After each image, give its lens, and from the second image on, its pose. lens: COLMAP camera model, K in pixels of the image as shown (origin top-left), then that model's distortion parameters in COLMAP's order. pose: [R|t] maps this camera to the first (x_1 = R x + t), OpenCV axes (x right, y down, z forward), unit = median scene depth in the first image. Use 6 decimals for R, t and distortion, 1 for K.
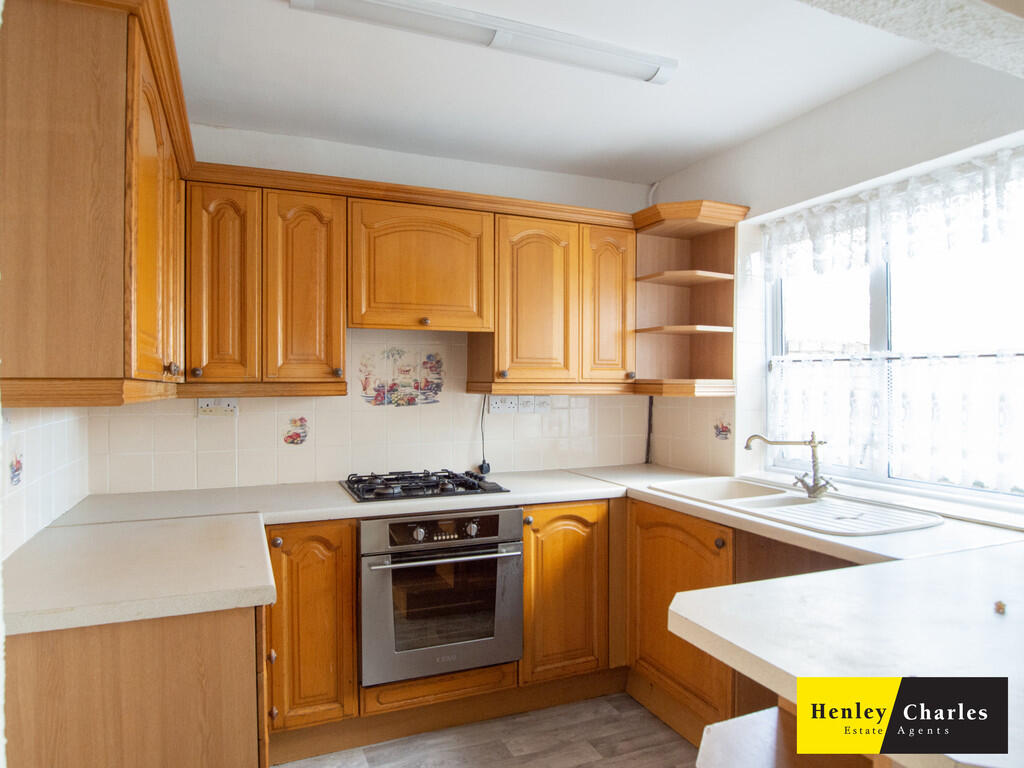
lens RADIAL K [[613.7, 0, 480.9], [0, 613.7, 381.5], [0, 0, 1]] dist [-0.050532, 0.000303]
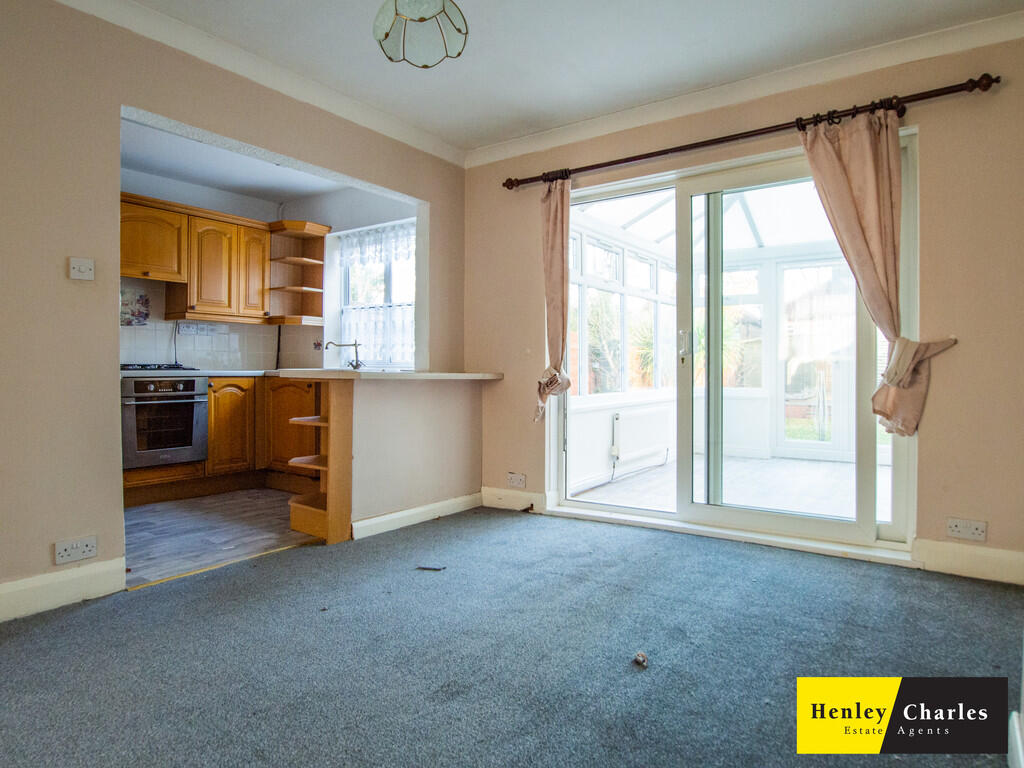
lens RADIAL K [[766.3, 0, 512.0], [0, 766.3, 384.0], [0, 0, 1]] dist [-0.009215, -0.001406]
pose [[0.852971, 0.003082, 0.521950, -0.325649], [-0.004402, 0.999989, 0.001288, 0.199002], [-0.521940, -0.003397, 0.852975, -1.339786]]
